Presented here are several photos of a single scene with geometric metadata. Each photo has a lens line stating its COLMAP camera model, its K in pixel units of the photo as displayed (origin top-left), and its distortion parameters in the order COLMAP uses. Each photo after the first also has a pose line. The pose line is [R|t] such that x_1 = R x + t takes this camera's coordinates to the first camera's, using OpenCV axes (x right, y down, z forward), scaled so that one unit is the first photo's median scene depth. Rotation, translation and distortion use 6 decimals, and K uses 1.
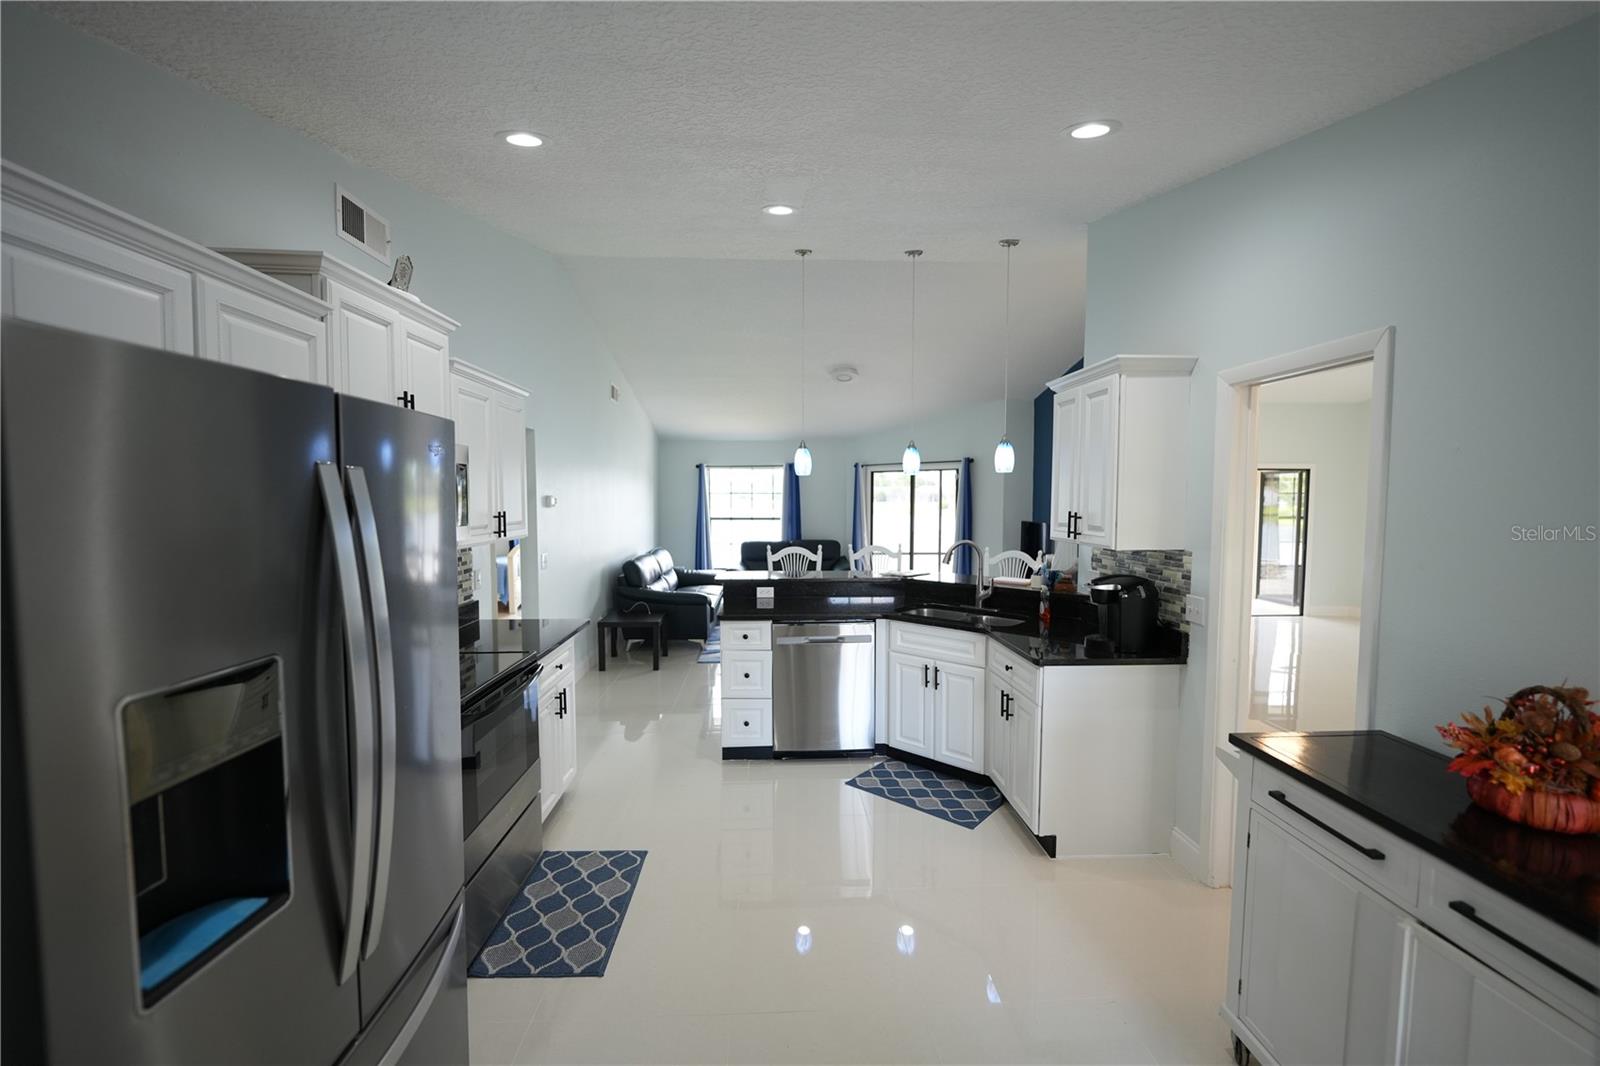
lens RADIAL K [[645.4, 0, 798.4], [0, 645.4, 528.9], [0, 0, 1]] dist [-0.012379, 0.000315]
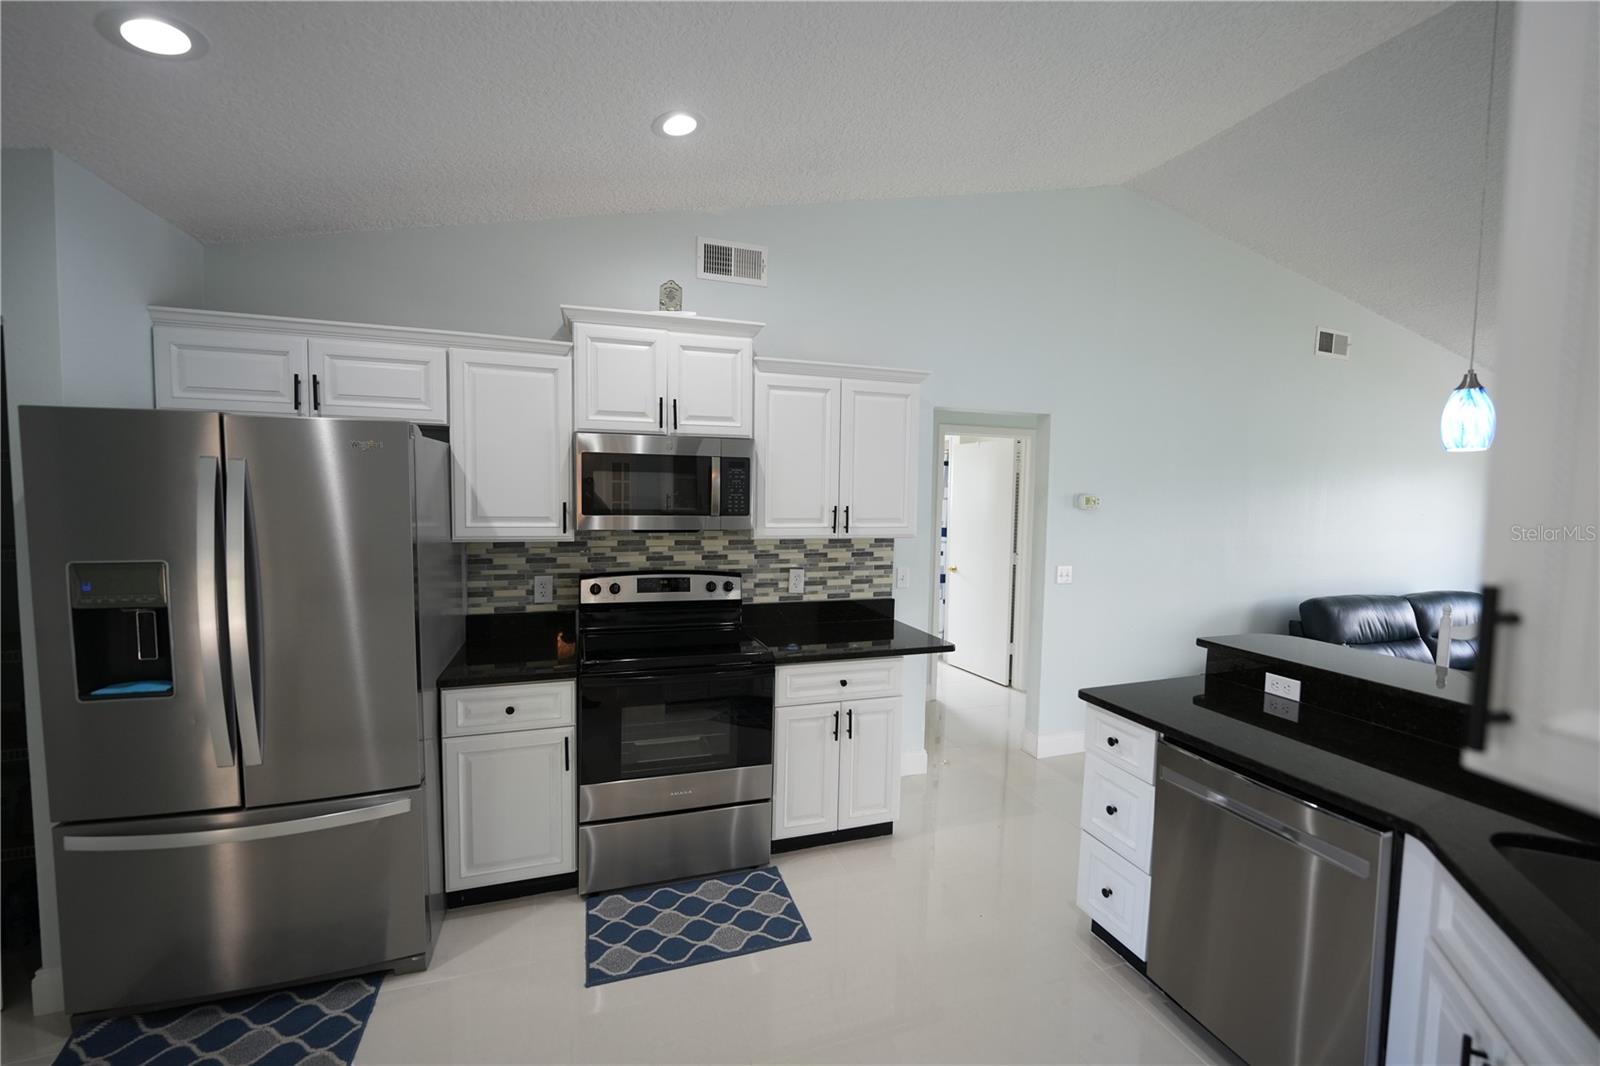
lens RADIAL K [[645.4, 0, 798.4], [0, 645.4, 528.9], [0, 0, 1]] dist [-0.012379, 0.000315]
pose [[0.280896, 0.061461, -0.957768, 0.521479], [-0.066570, 0.996792, 0.044442, -0.037444], [0.957427, 0.051275, 0.284086, 0.792251]]
